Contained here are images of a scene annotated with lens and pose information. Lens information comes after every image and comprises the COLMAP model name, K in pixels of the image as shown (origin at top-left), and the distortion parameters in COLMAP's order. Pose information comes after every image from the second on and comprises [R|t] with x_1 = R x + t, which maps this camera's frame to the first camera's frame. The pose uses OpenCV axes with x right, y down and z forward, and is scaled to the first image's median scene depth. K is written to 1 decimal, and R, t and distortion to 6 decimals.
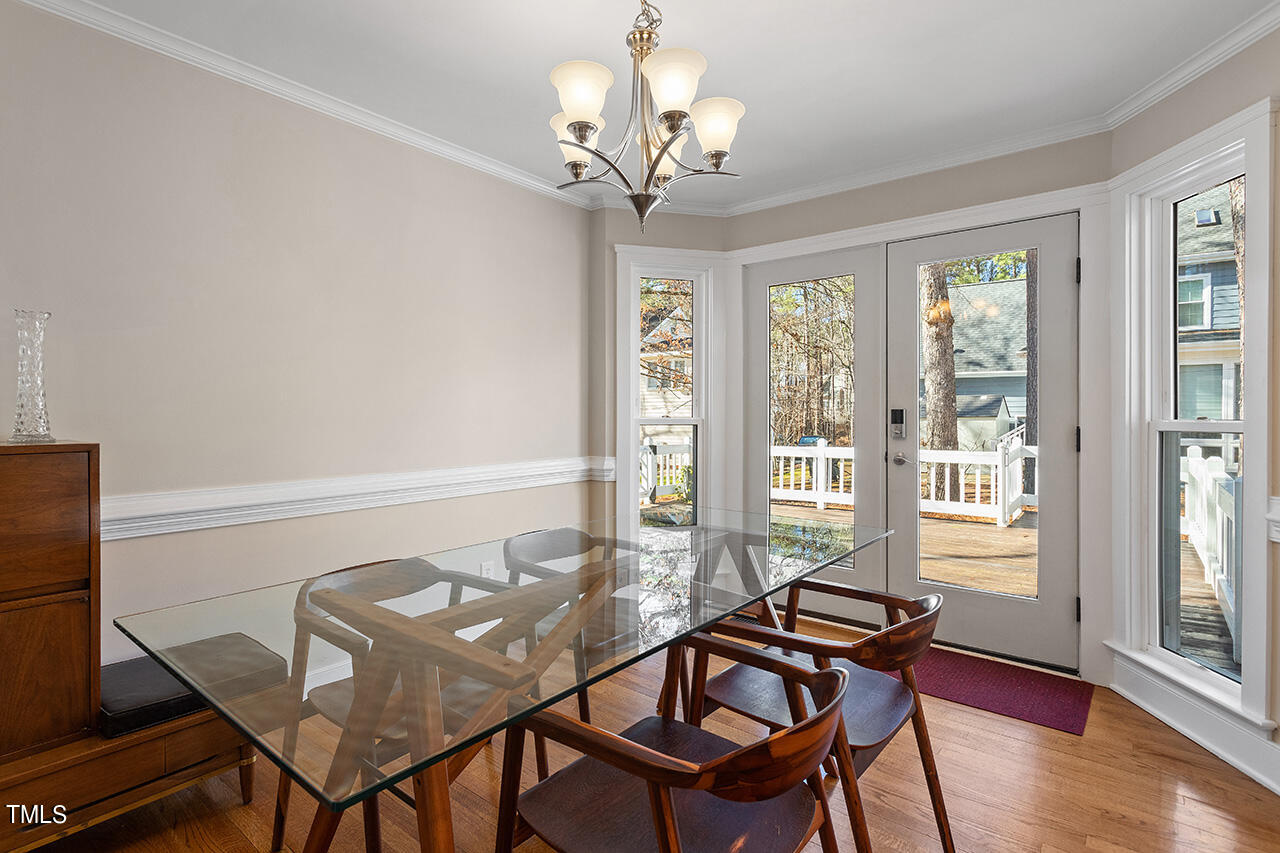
lens RADIAL K [[618.8, 0, 642.7], [0, 618.8, 421.7], [0, 0, 1]] dist [-0.002289, 0.002319]
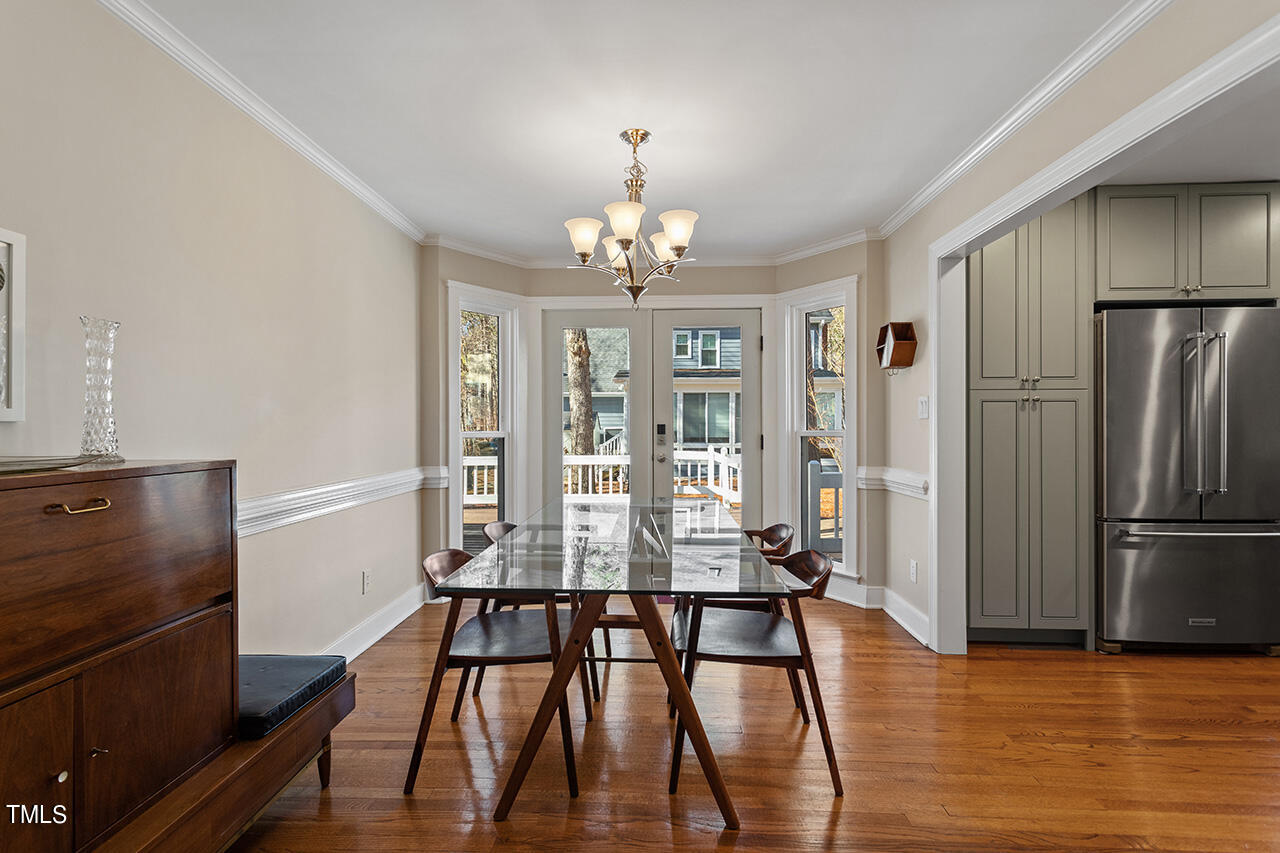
lens RADIAL K [[618.8, 0, 619.4], [0, 618.8, 433.1], [0, 0, 1]] dist [-0.002289, 0.002319]
pose [[0.799906, -0.009341, 0.600053, -0.279842], [0.010395, 0.999945, 0.001709, -0.001438], [-0.600035, 0.004870, 0.799959, -0.060189]]
